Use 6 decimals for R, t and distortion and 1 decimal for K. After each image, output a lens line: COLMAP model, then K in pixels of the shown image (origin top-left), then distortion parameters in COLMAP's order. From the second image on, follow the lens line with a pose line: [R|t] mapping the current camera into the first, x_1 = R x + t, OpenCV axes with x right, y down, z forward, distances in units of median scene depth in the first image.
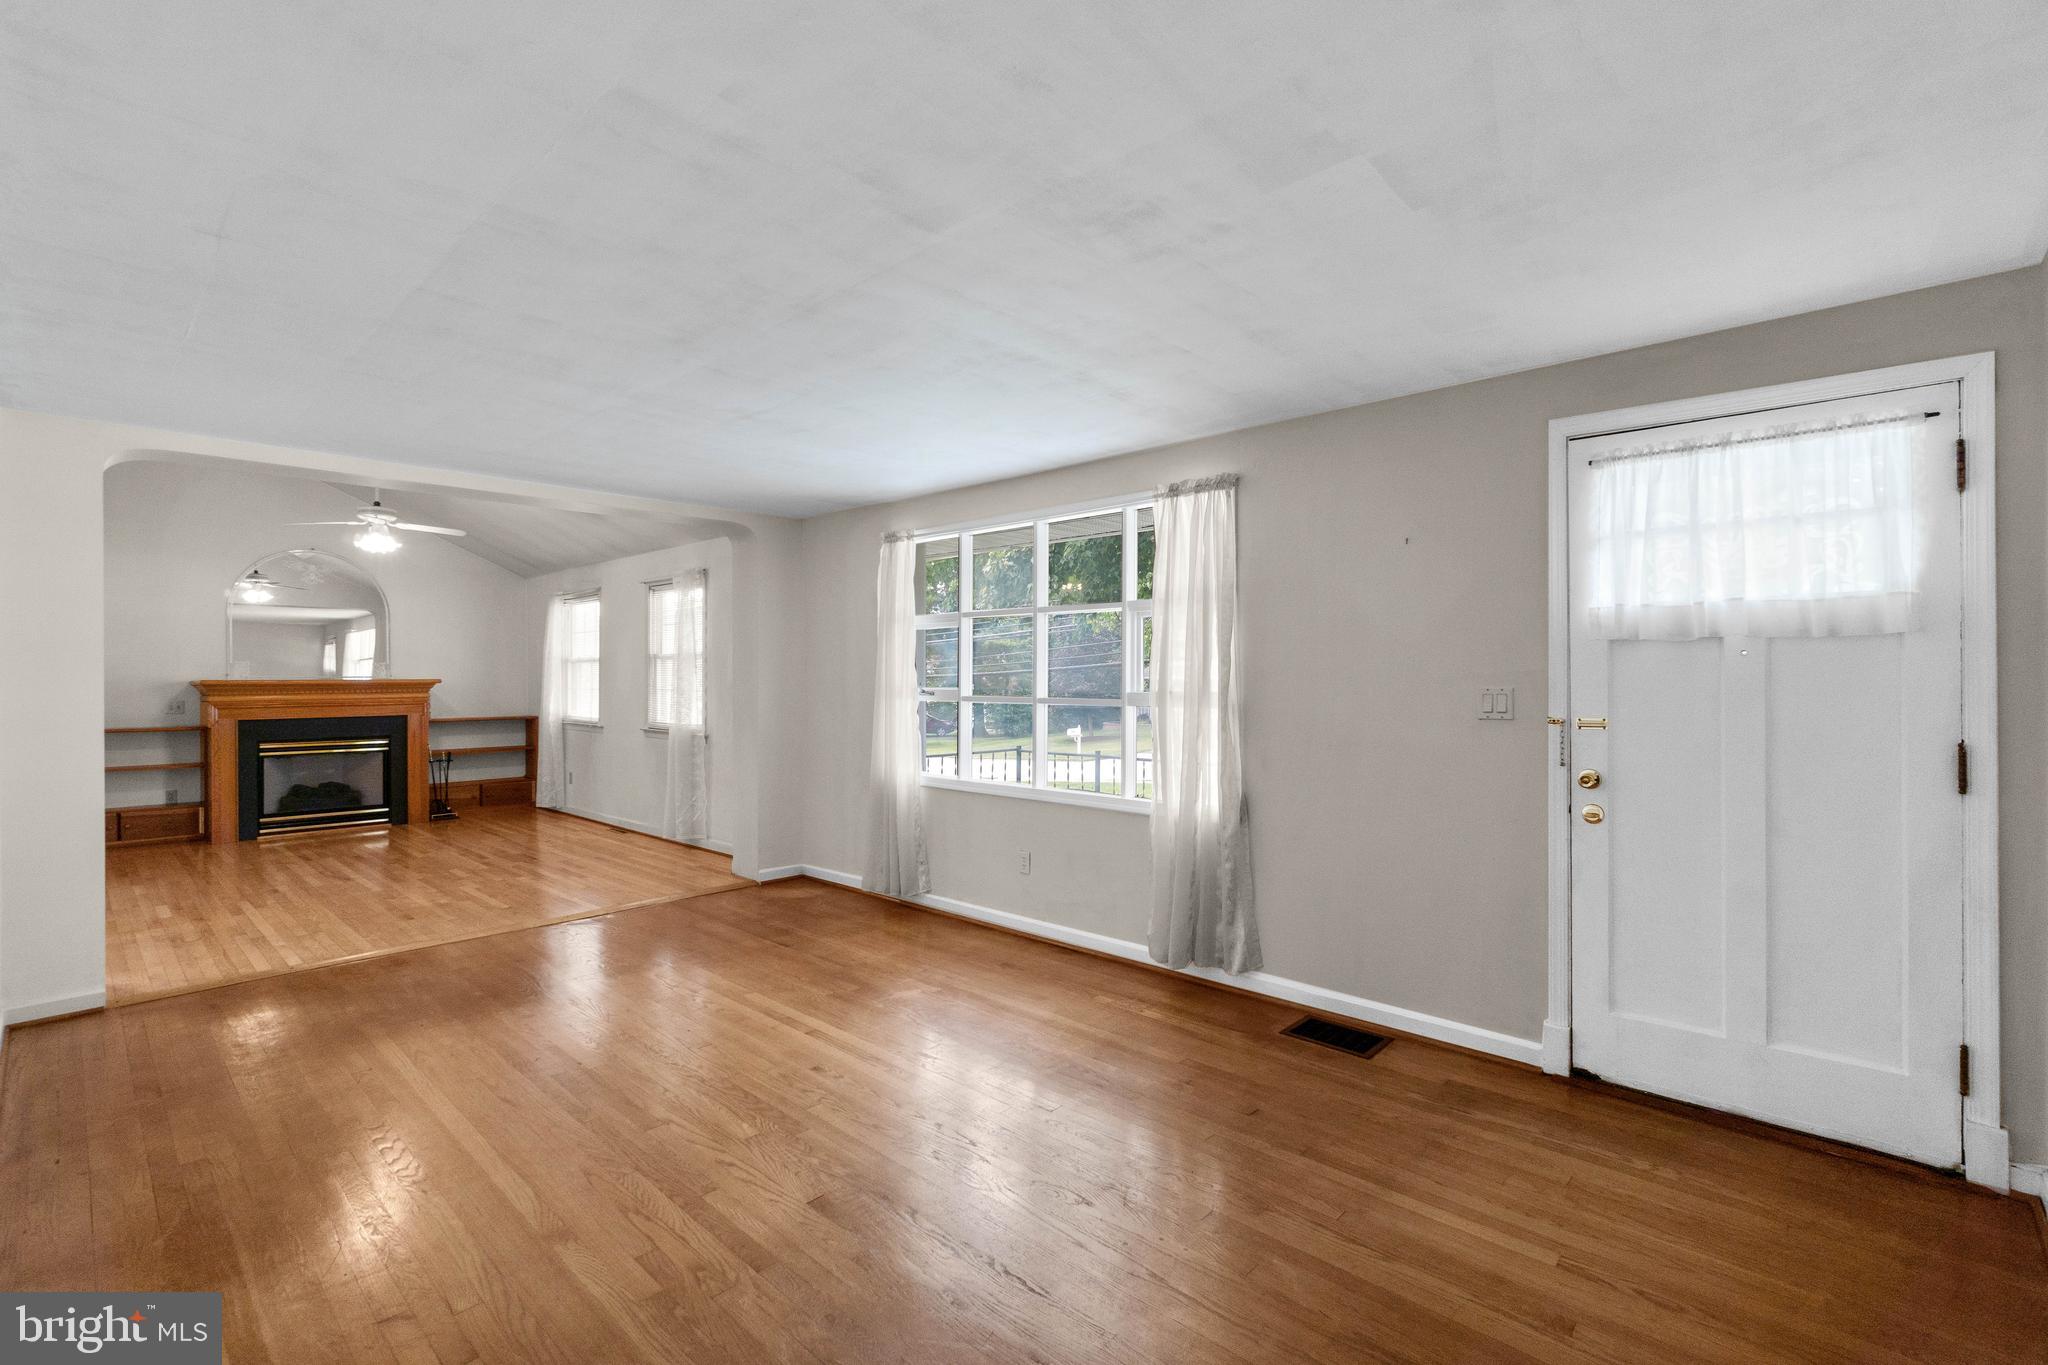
lens RADIAL K [[902.9, 0, 1005.4], [0, 902.9, 679.7], [0, 0, 1]] dist [-0.000601, 0.000086]
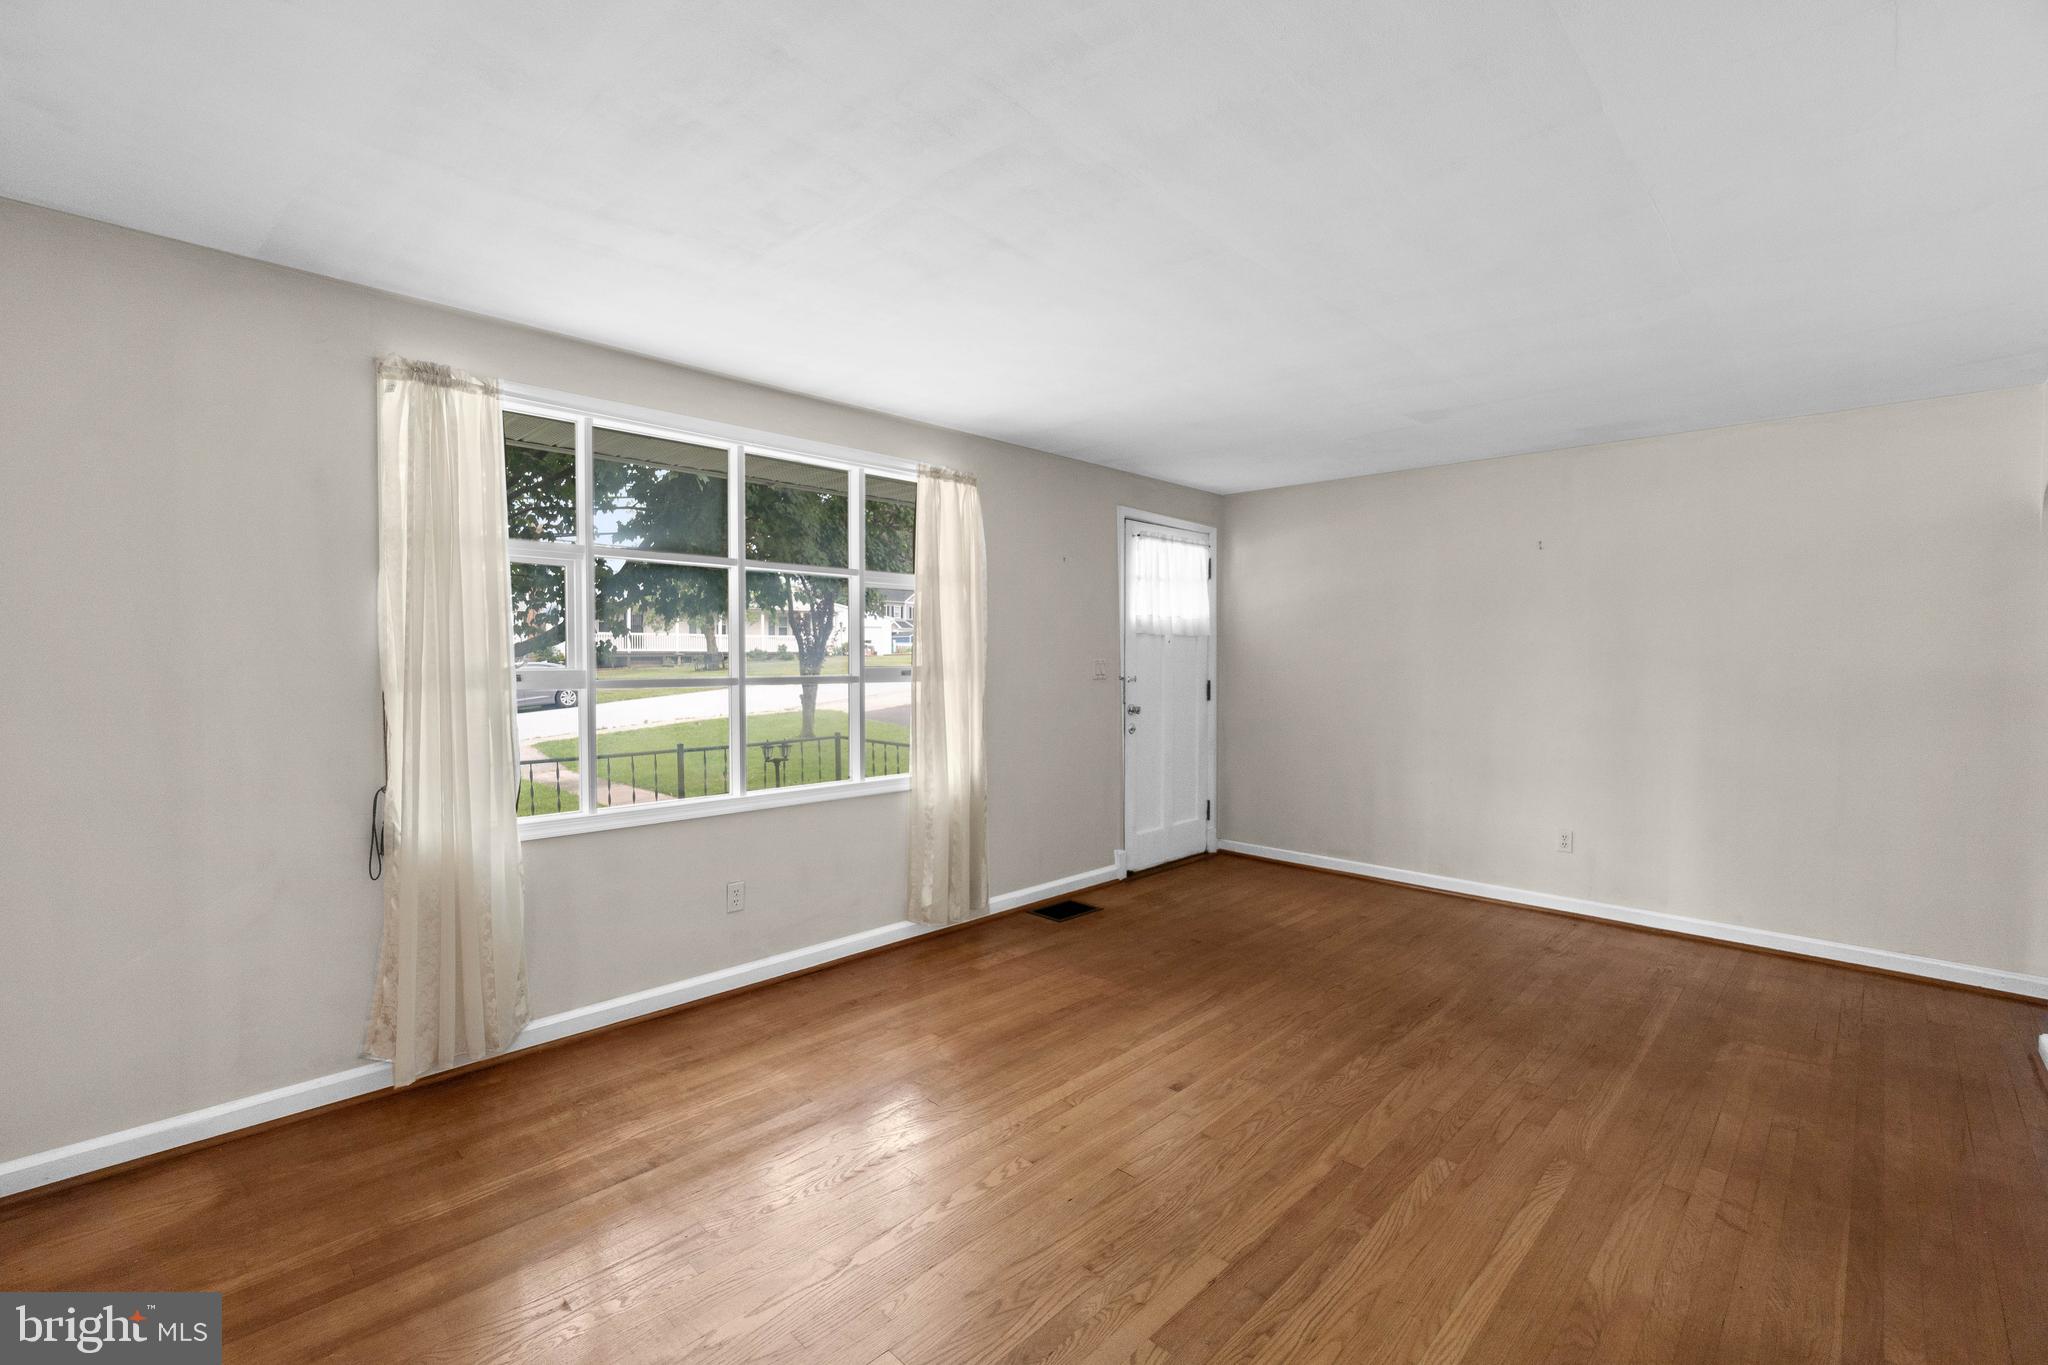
lens RADIAL K [[888.7, 0, 1015.3], [0, 888.7, 668.2], [0, 0, 1]] dist [-0.001415, 0.000074]
pose [[0.014927, -0.013006, 0.999804, -0.798066], [-0.001923, 0.999913, 0.013036, 0.003271], [-0.999887, -0.002118, 0.014900, 0.845399]]
